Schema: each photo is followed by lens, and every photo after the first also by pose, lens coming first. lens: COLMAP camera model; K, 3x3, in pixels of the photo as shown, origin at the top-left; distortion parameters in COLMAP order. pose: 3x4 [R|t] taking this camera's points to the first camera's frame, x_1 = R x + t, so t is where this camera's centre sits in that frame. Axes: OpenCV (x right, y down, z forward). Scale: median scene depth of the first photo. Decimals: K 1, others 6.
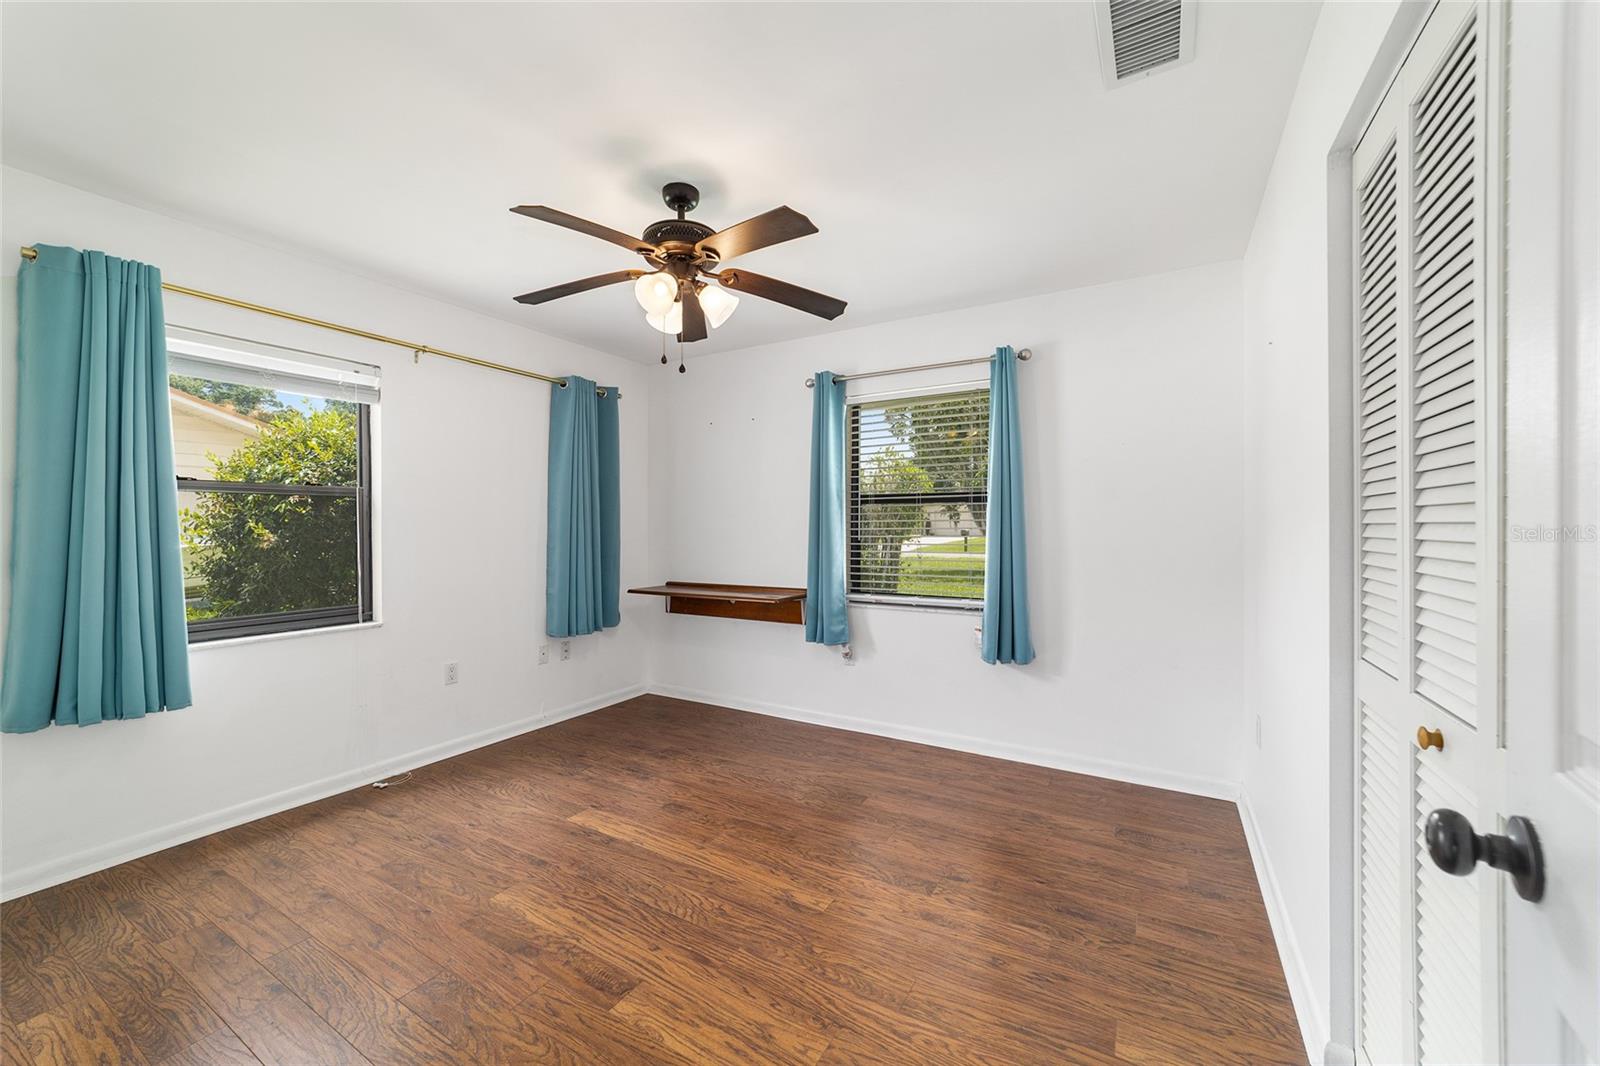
lens RADIAL K [[611.0, 0, 801.5], [0, 611.0, 530.1], [0, 0, 1]] dist [-0.015778, 0.006126]
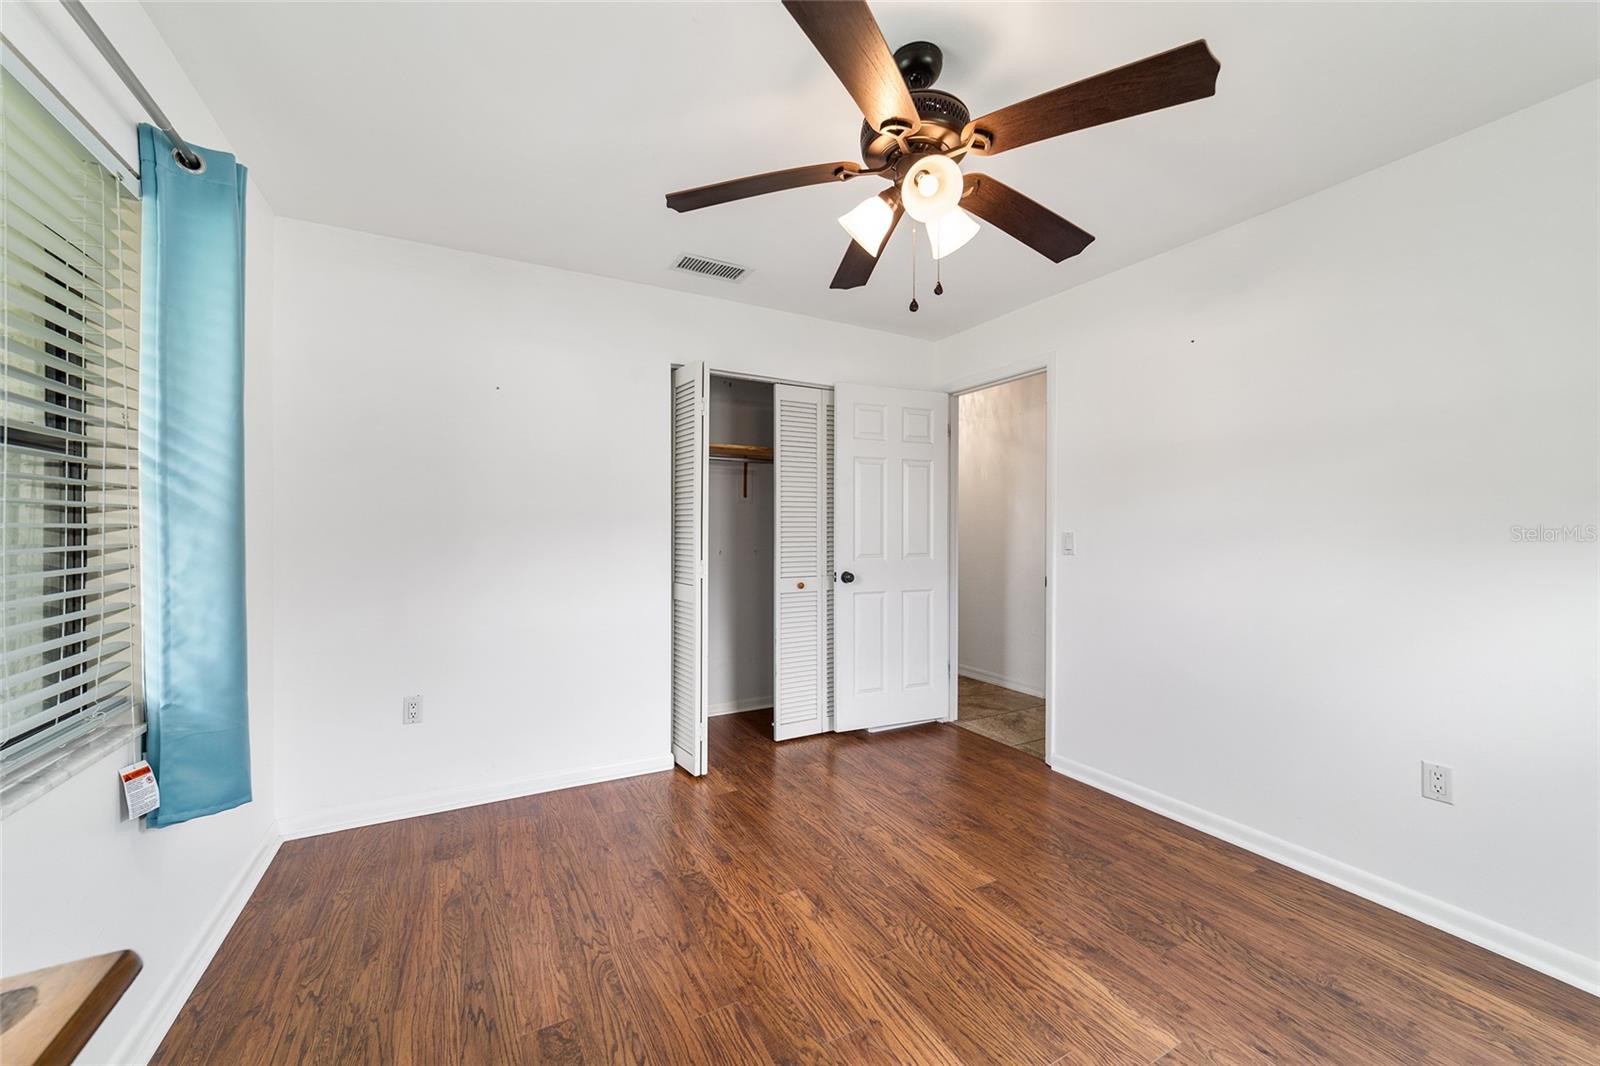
lens RADIAL K [[611.0, 0, 798.1], [0, 611.0, 530.0], [0, 0, 1]] dist [-0.015778, 0.006126]
pose [[-0.852925, -0.002682, 0.522027, -0.514435], [-0.001150, 0.999994, 0.003260, -0.002779], [-0.522032, 0.002180, -0.852923, 1.902749]]
